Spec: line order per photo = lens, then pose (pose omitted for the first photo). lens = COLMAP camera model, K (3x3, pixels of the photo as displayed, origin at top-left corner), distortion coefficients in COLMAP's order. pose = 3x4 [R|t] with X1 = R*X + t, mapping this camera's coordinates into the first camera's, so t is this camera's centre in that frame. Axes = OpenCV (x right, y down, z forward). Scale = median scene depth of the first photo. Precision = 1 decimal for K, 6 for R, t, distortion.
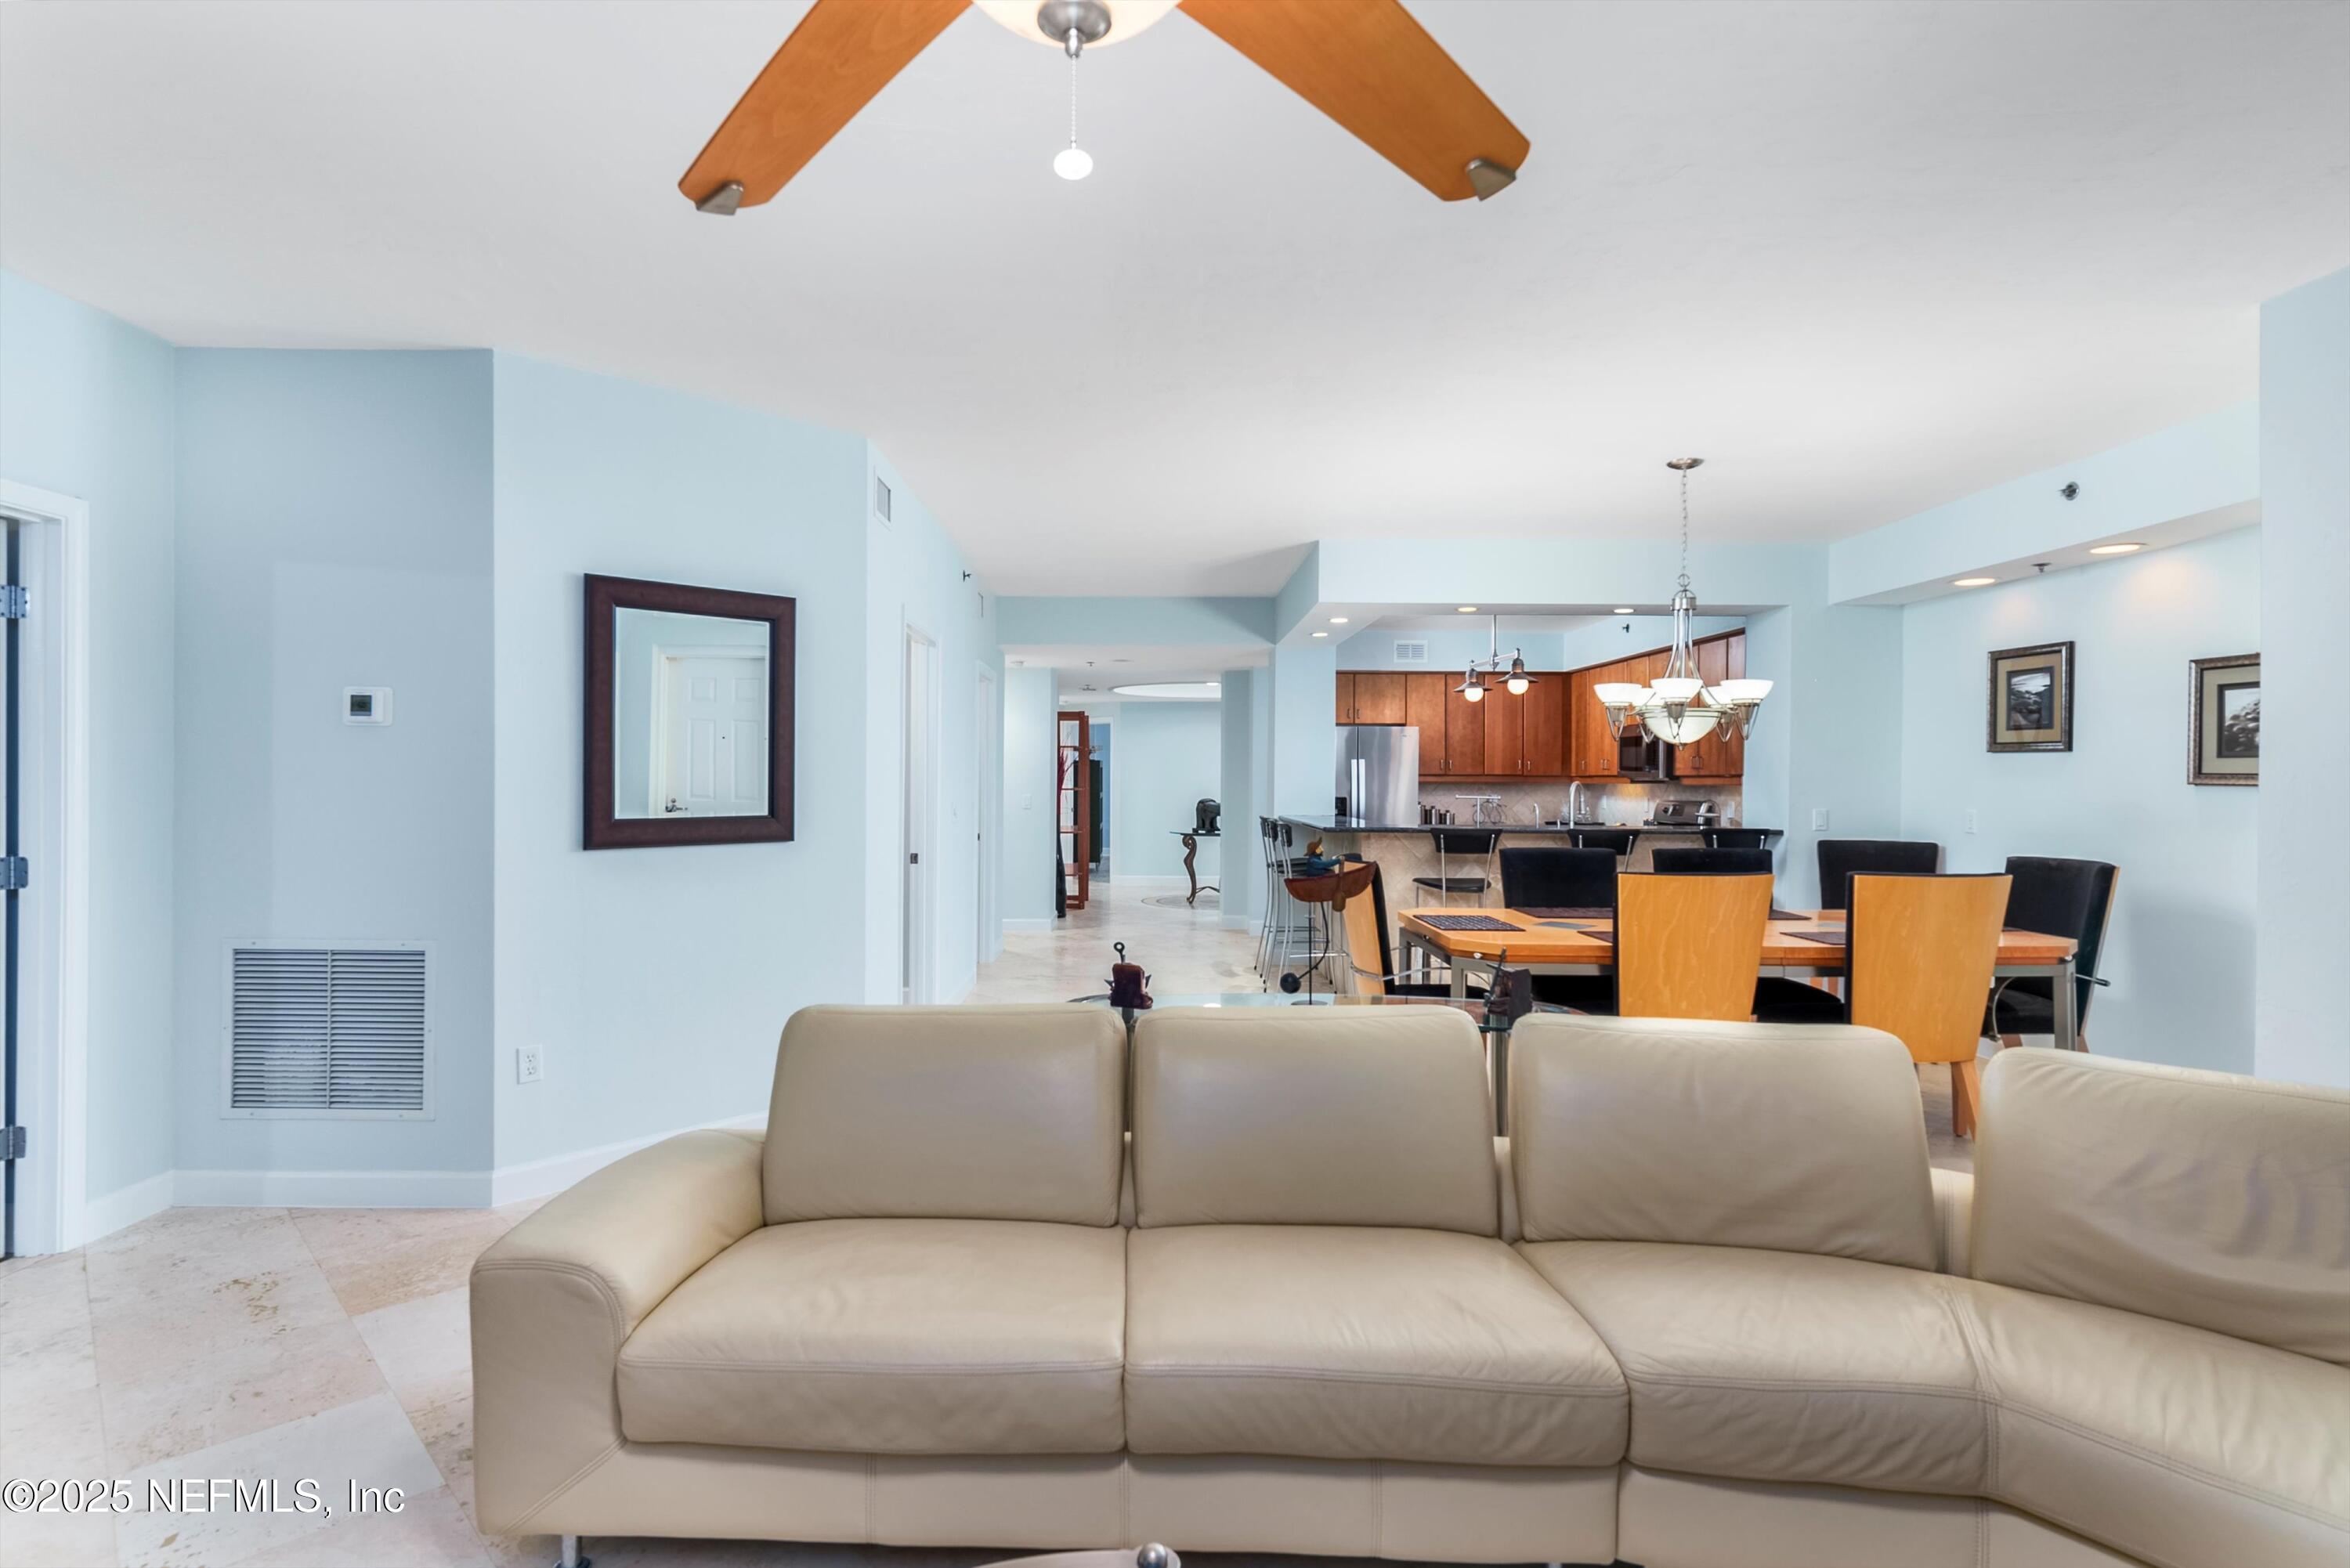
lens RADIAL K [[1155.7, 0, 1109.2], [0, 1155.7, 767.2], [0, 0, 1]] dist [-0.004257, -0.002806]
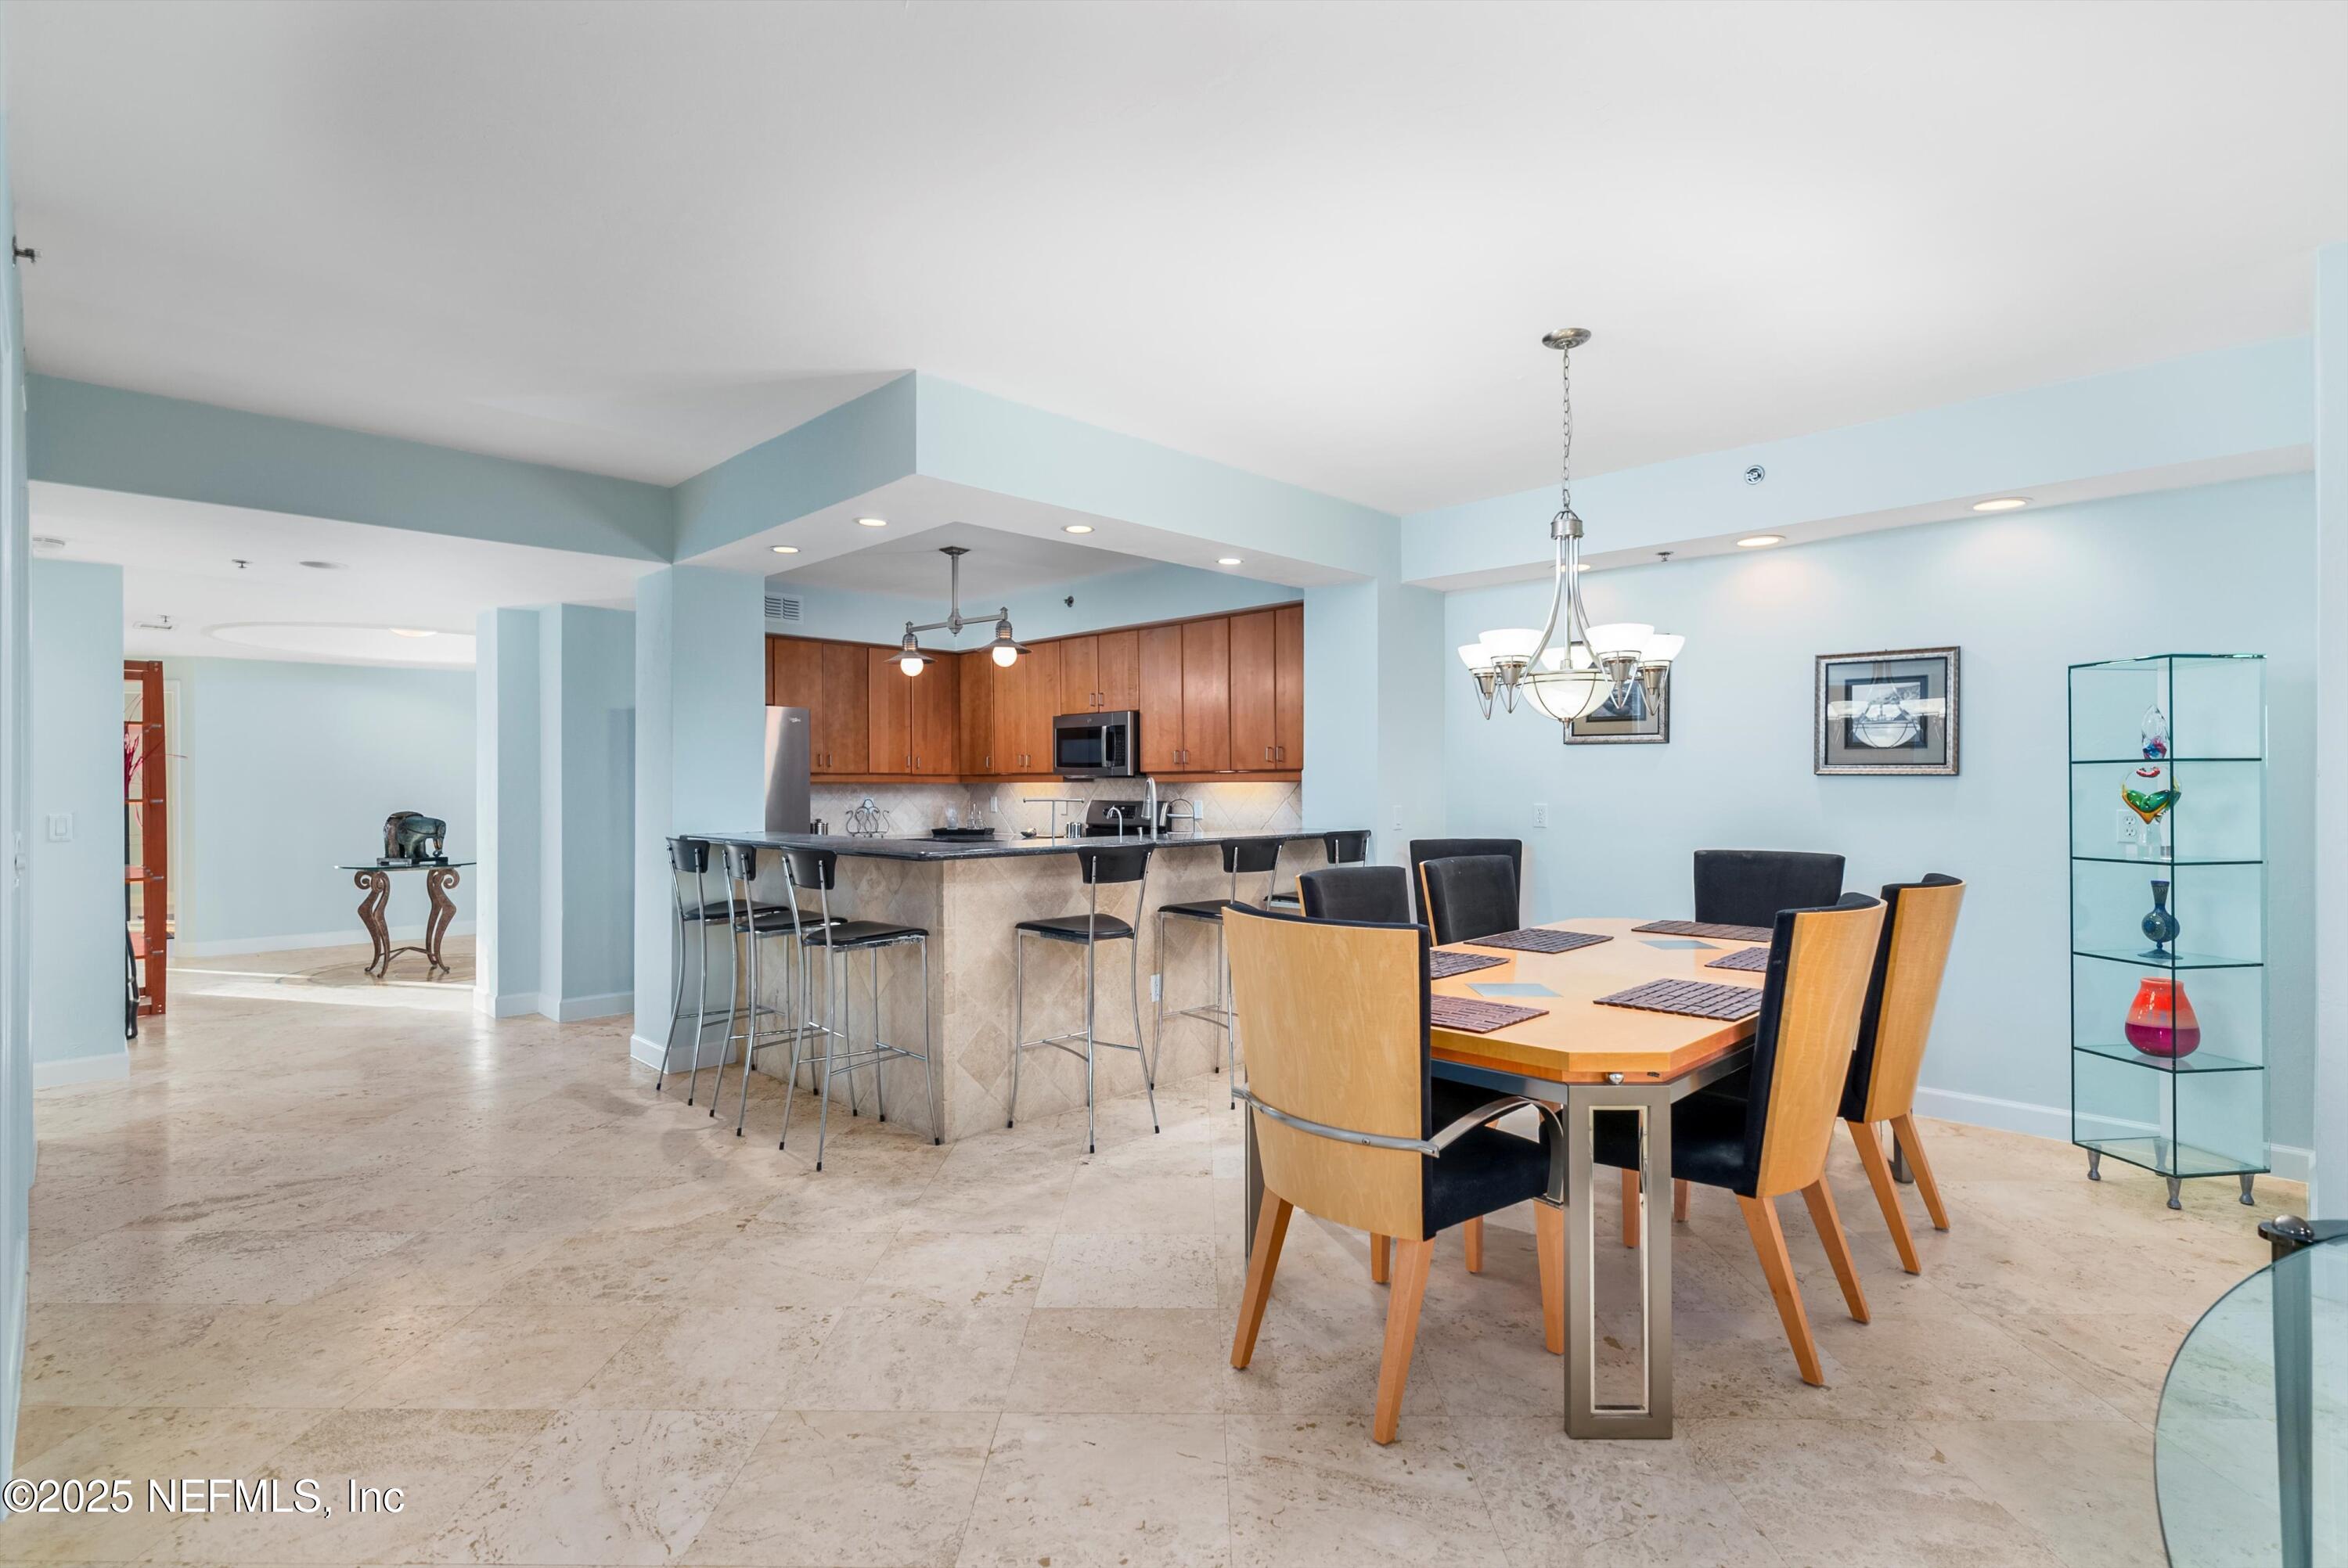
lens RADIAL K [[1128.2, 0, 1180.6], [0, 1128.2, 784.1], [0, 0, 1]] dist [0.006097, 0.000745]
pose [[0.696520, -0.006168, 0.717511, -0.162114], [-0.000808, 0.999956, 0.009380, 0.012305], [-0.717537, -0.007114, 0.696484, 0.570484]]
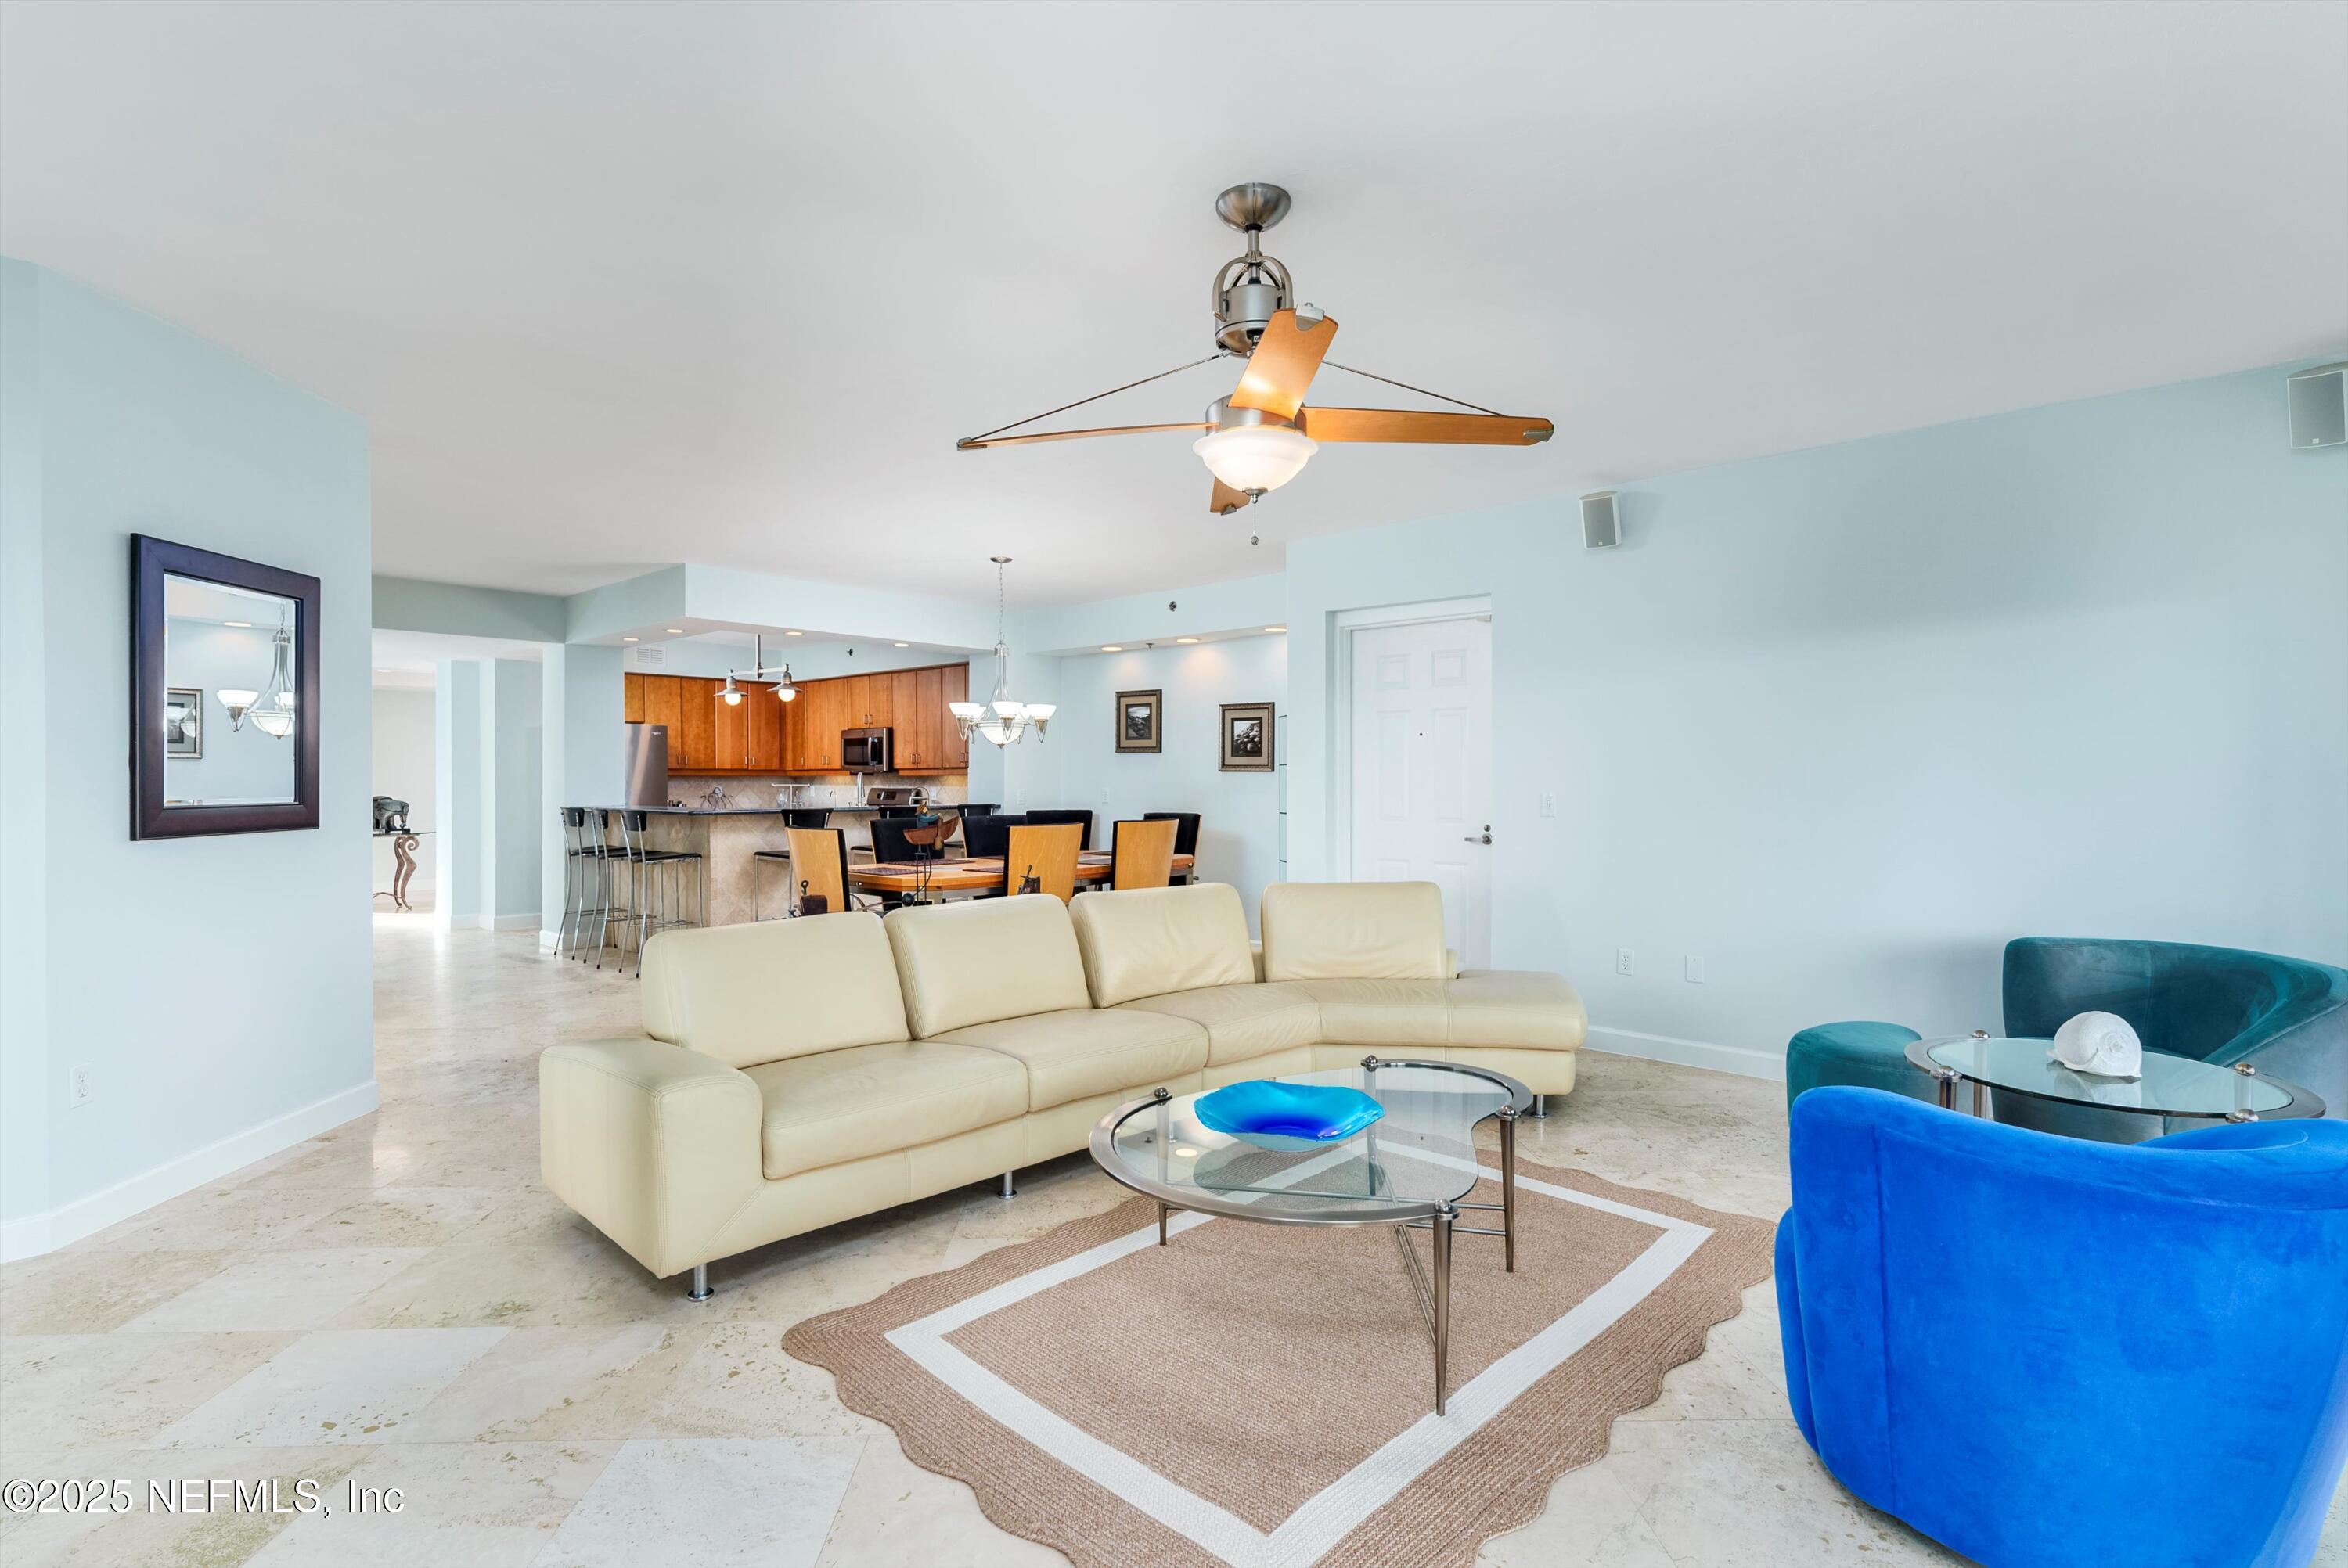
lens RADIAL K [[1128.2, 0, 1173.8], [0, 1128.2, 788.6], [0, 0, 1]] dist [0.006097, 0.000745]
pose [[0.660982, -0.011958, 0.750306, -0.395651], [-0.001954, 0.999842, 0.017655, 0.009200], [-0.750399, -0.013136, 0.660855, -0.128544]]
